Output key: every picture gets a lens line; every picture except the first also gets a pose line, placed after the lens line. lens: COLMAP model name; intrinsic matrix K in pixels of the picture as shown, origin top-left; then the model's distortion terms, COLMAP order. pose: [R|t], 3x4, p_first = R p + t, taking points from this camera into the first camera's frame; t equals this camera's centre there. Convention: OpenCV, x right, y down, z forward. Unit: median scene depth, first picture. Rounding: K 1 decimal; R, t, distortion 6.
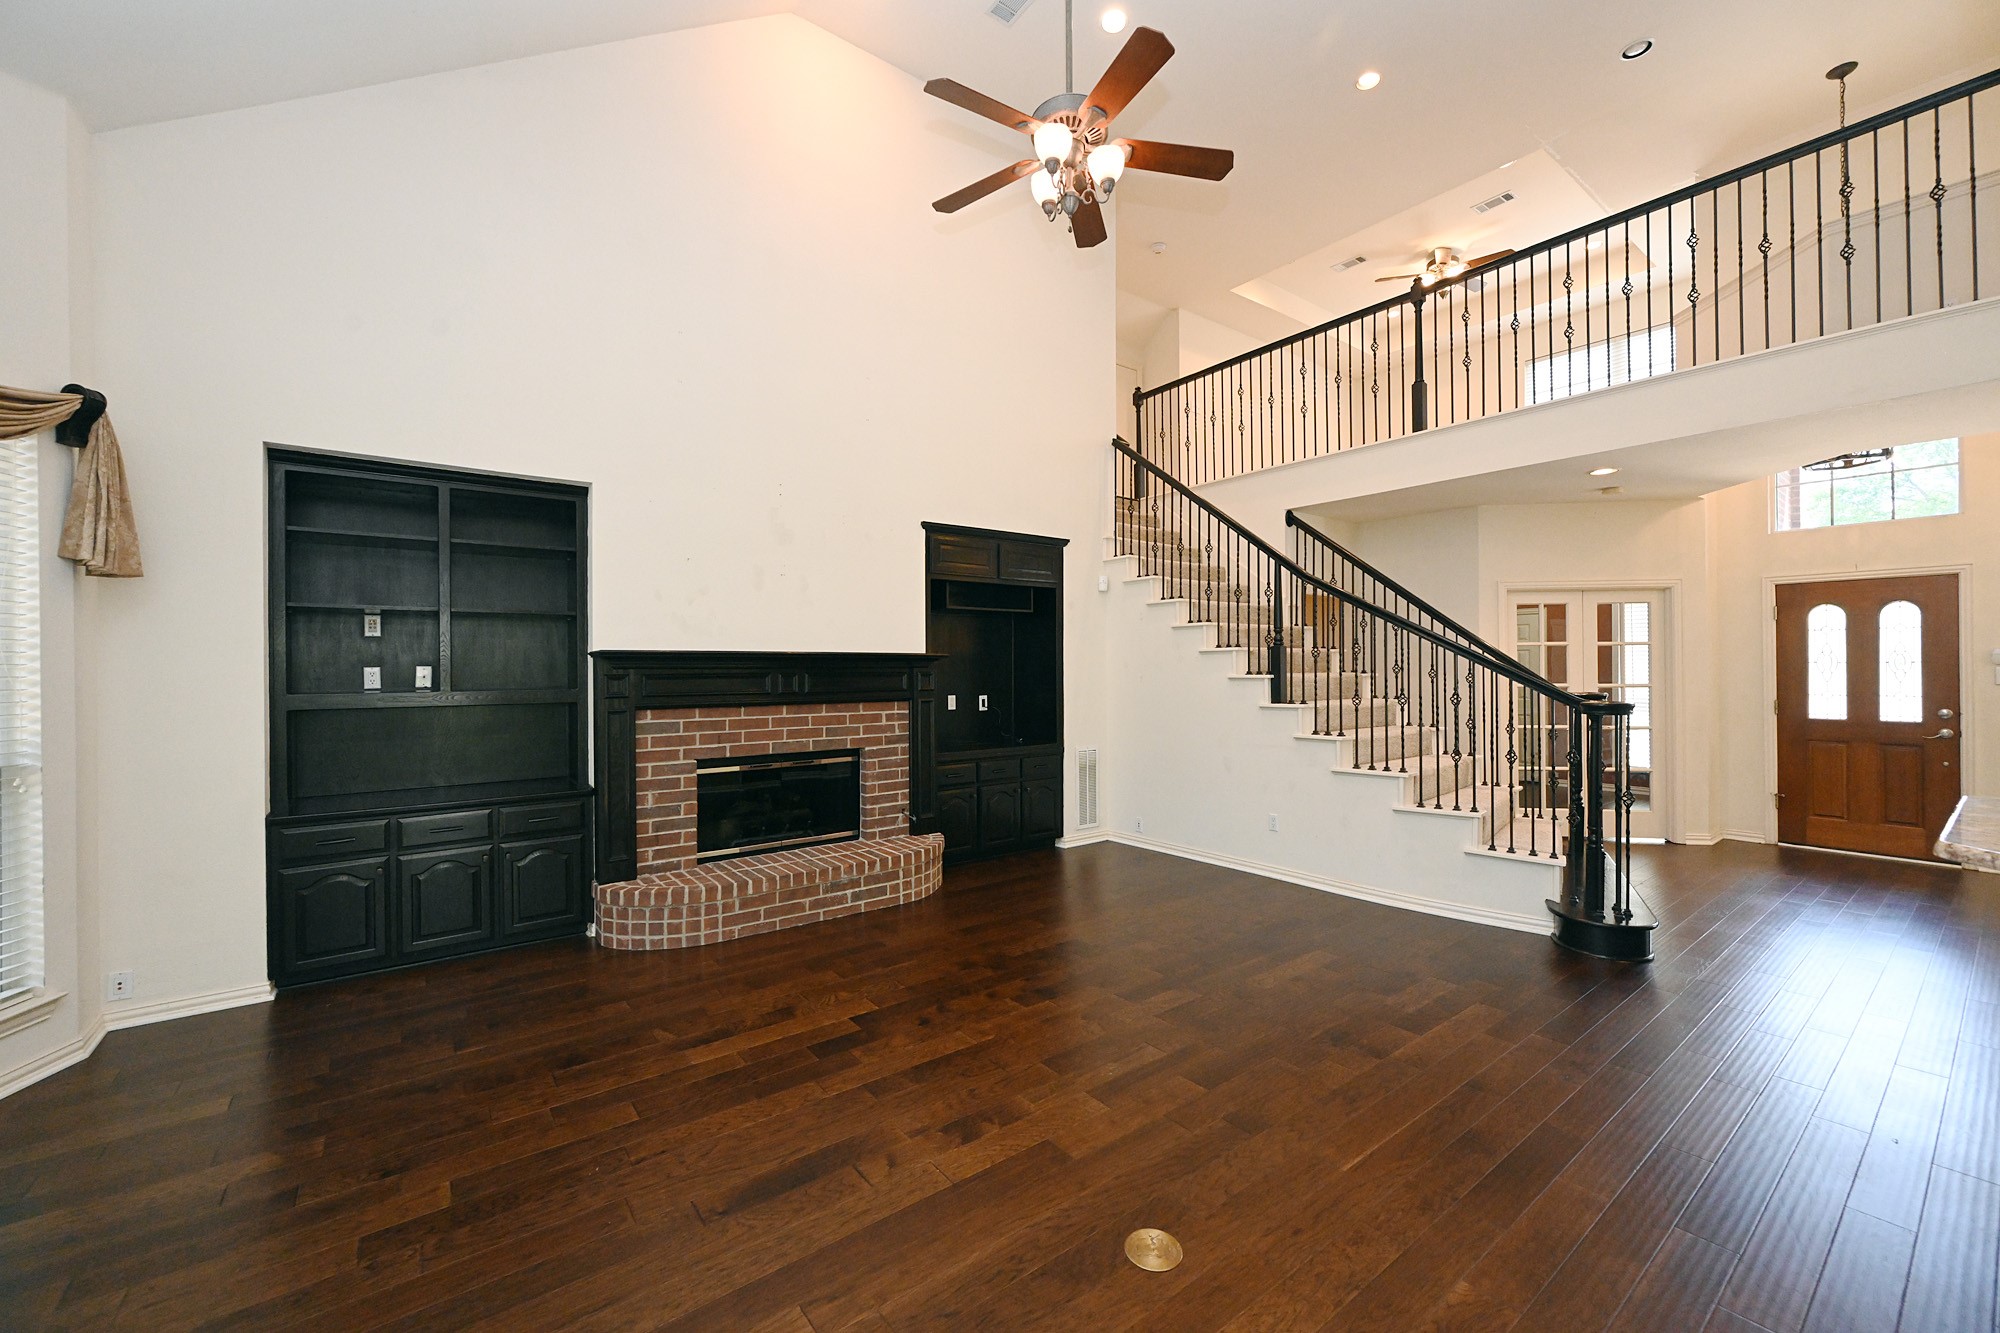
lens RADIAL K [[785.4, 0, 1000.1], [0, 785.4, 667.0], [0, 0, 1]] dist [-0.000254, -0.000388]
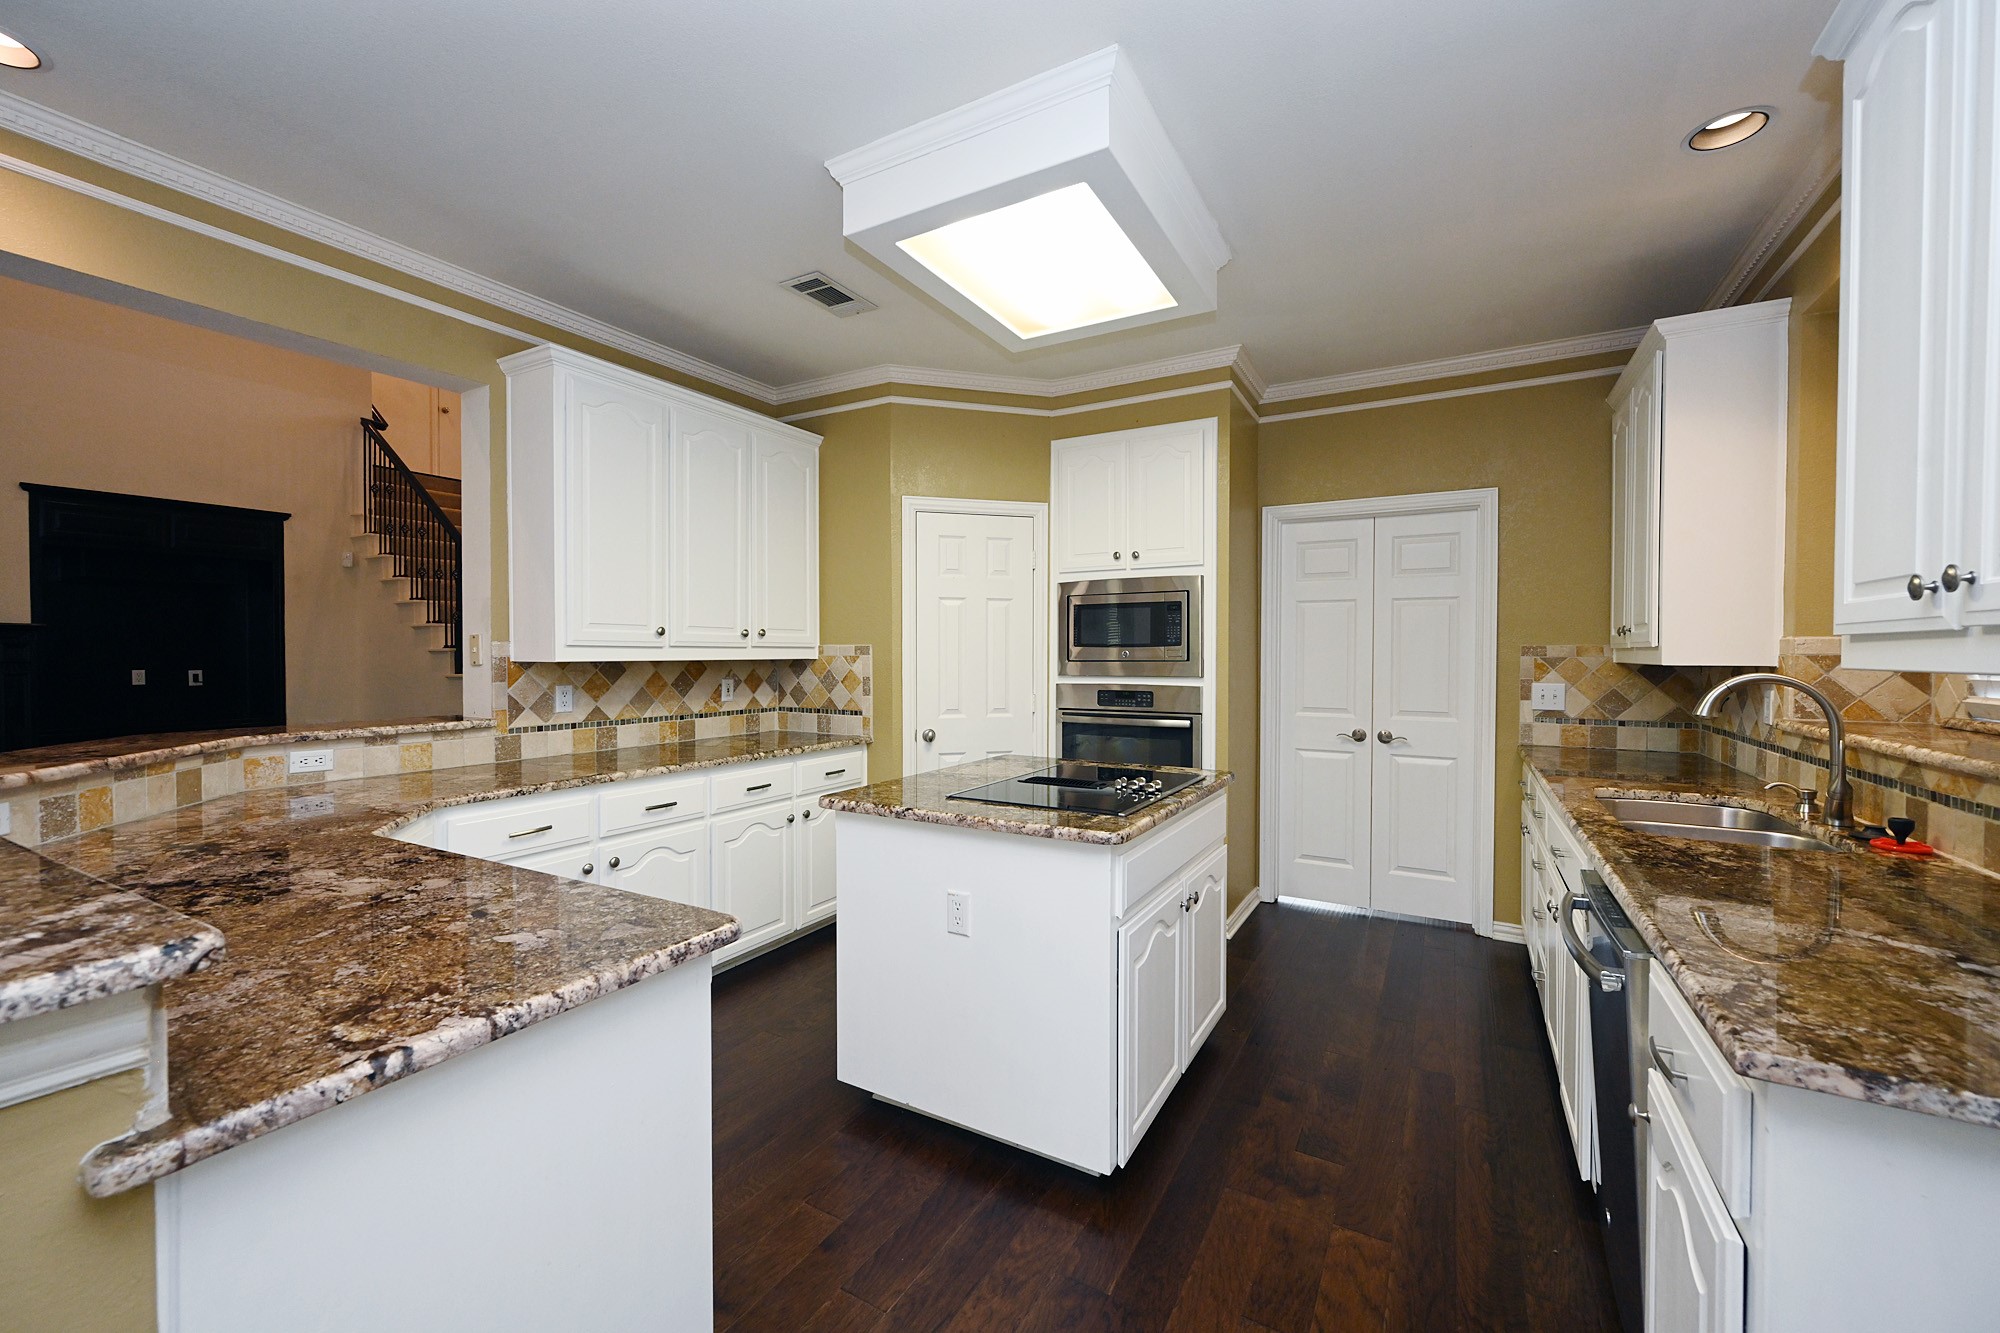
lens RADIAL K [[785.4, 0, 1003.5], [0, 785.4, 662.4], [0, 0, 1]] dist [-0.000254, -0.000388]
pose [[0.920205, -0.000421, 0.391437, 0.623148], [-0.004156, 0.999933, 0.010845, 0.014929], [-0.391416, -0.011607, 0.920141, -0.331093]]
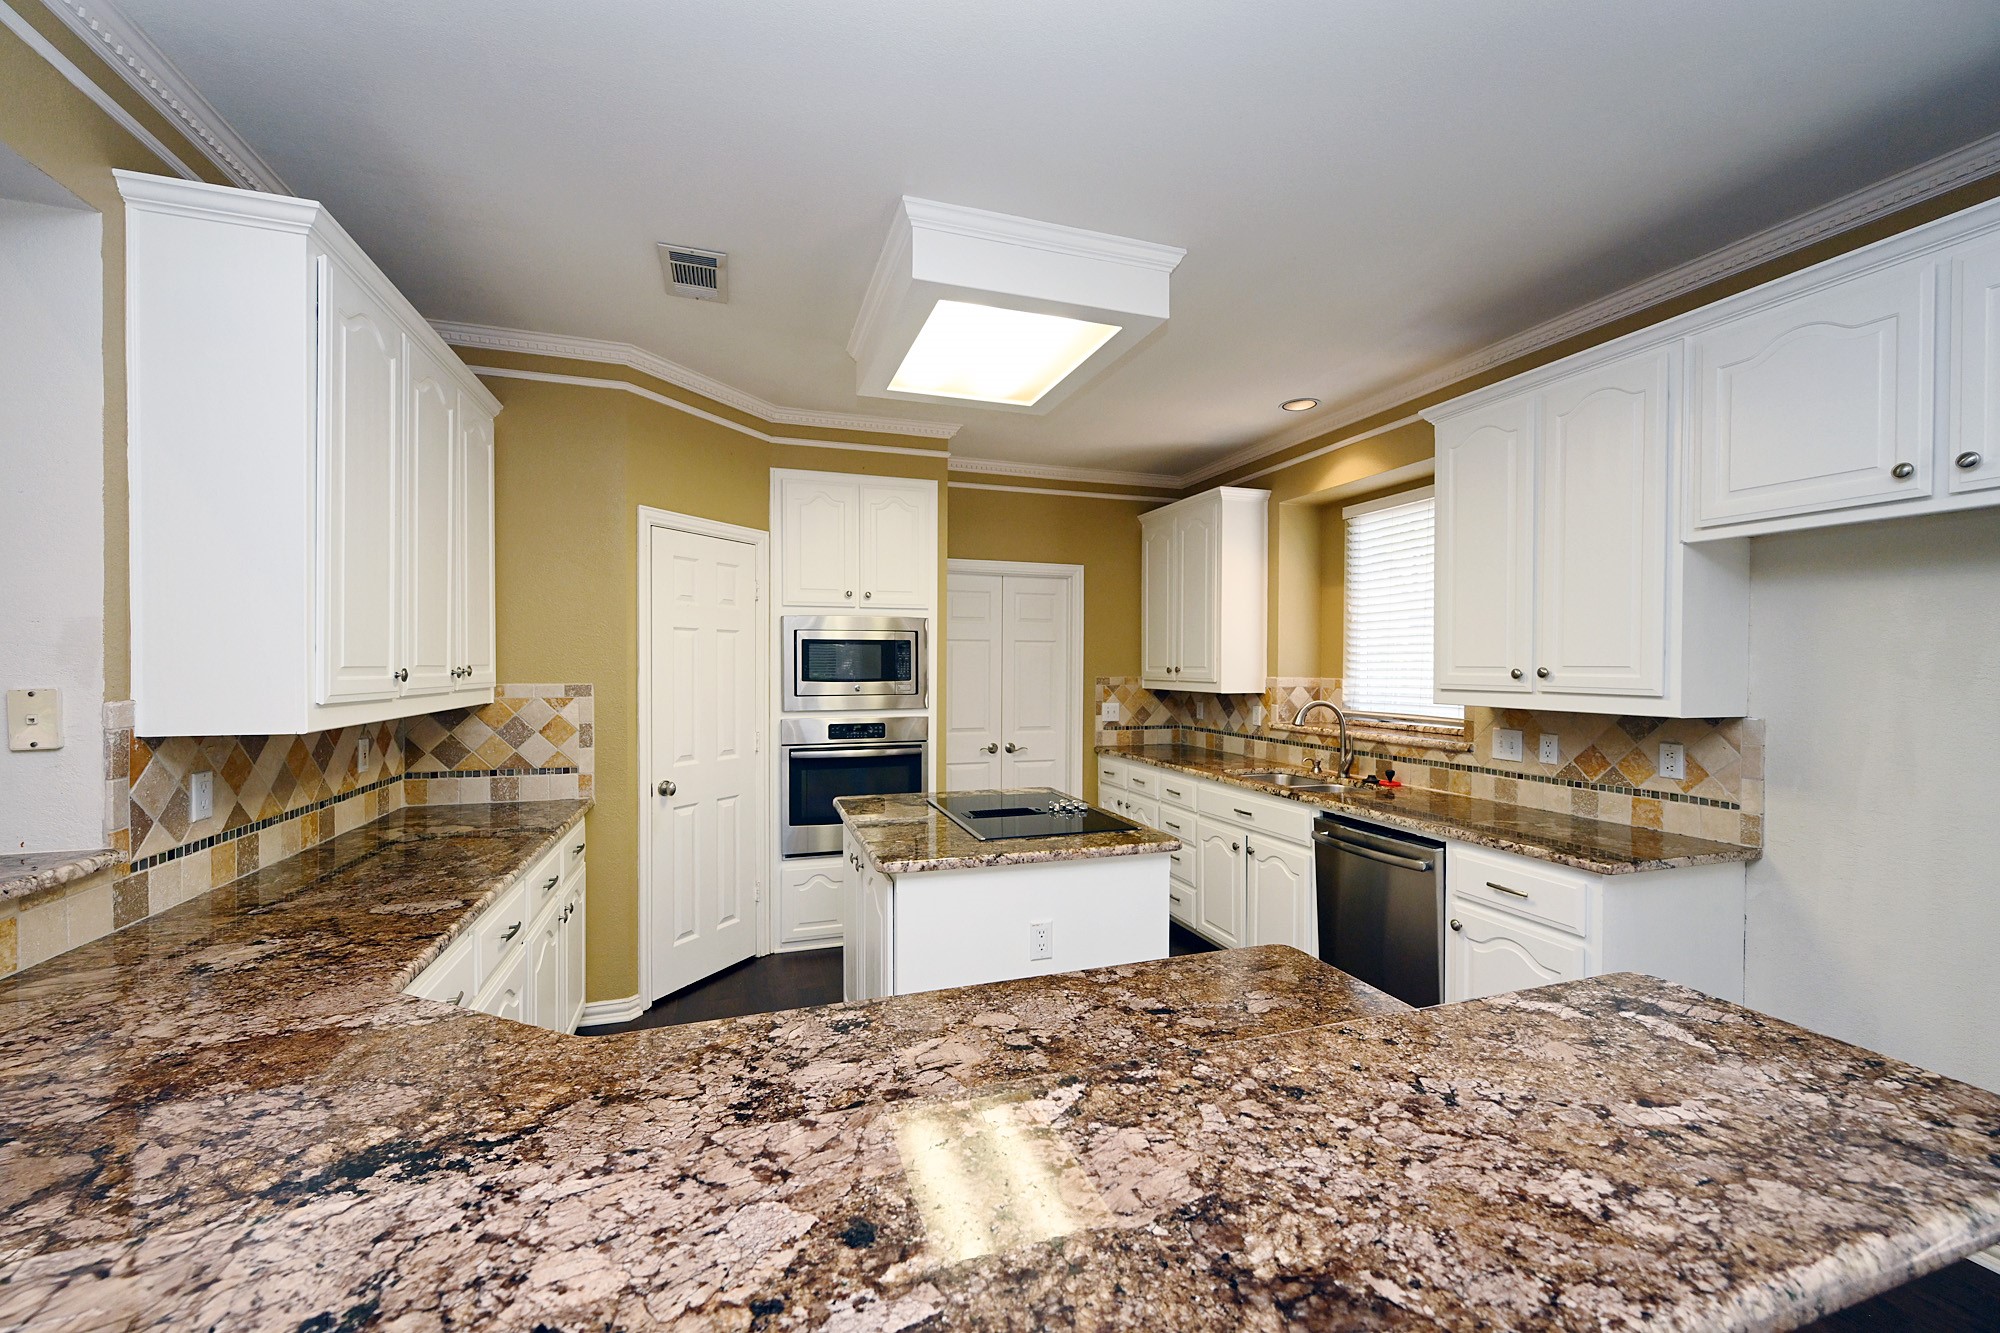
lens RADIAL K [[785.4, 0, 994.3], [0, 785.4, 667.3], [0, 0, 1]] dist [-0.000254, -0.000388]
pose [[0.329998, 0.000410, 0.943981, 0.337269], [-0.003253, 0.999994, 0.000703, -0.006832], [-0.943976, -0.003303, 0.329998, -0.082020]]
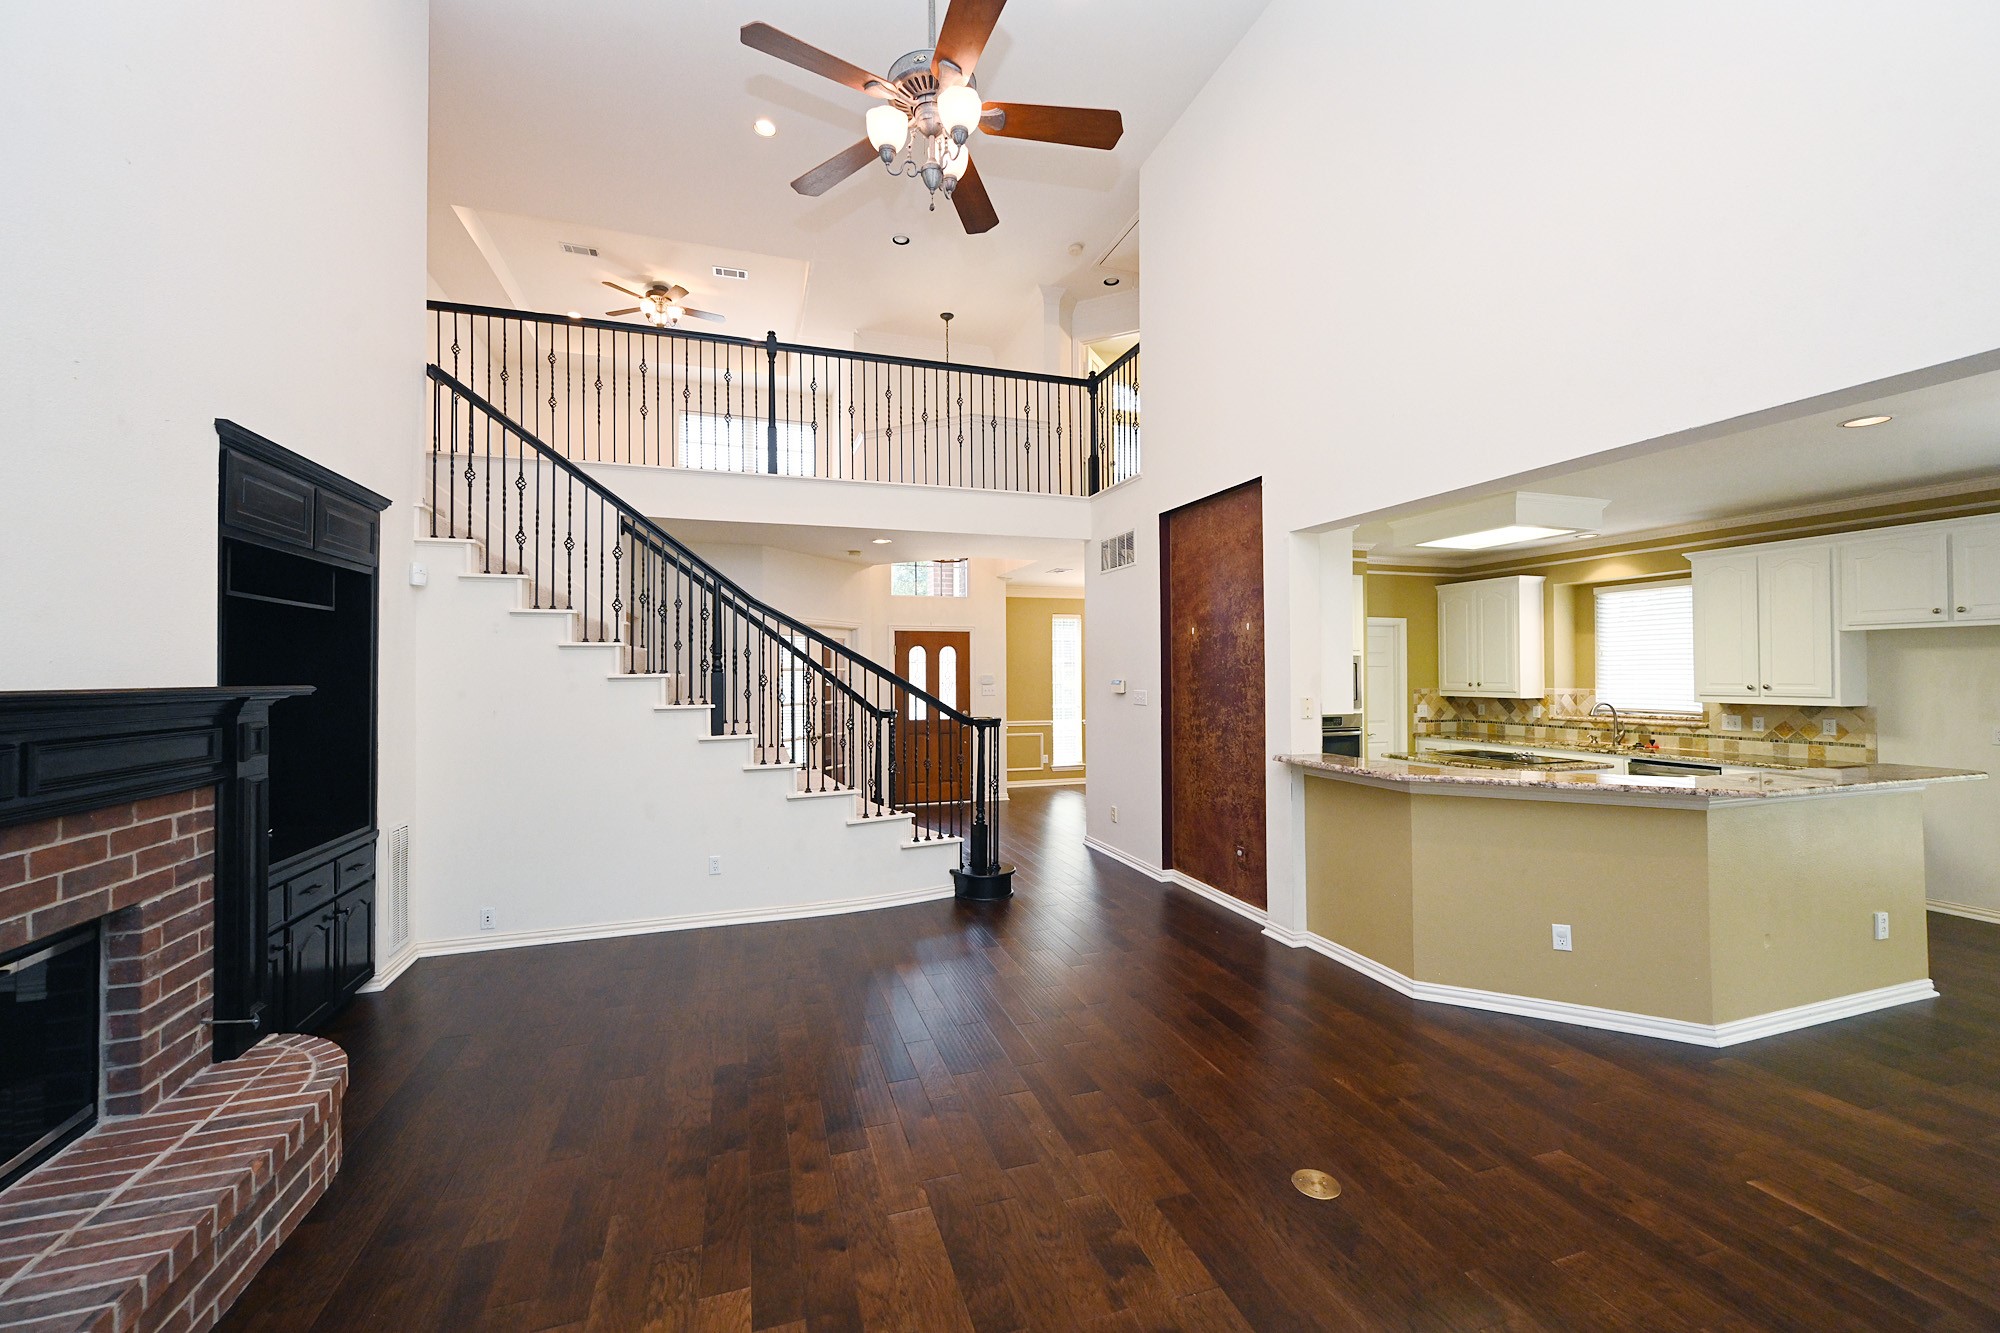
lens RADIAL K [[785.4, 0, 1005.9], [0, 785.4, 664.4], [0, 0, 1]] dist [-0.000254, -0.000388]
pose [[0.325649, 0.013526, 0.945394, -0.408817], [0.003574, 0.999873, -0.015537, -0.021214], [-0.945484, 0.008439, 0.325559, 0.375703]]
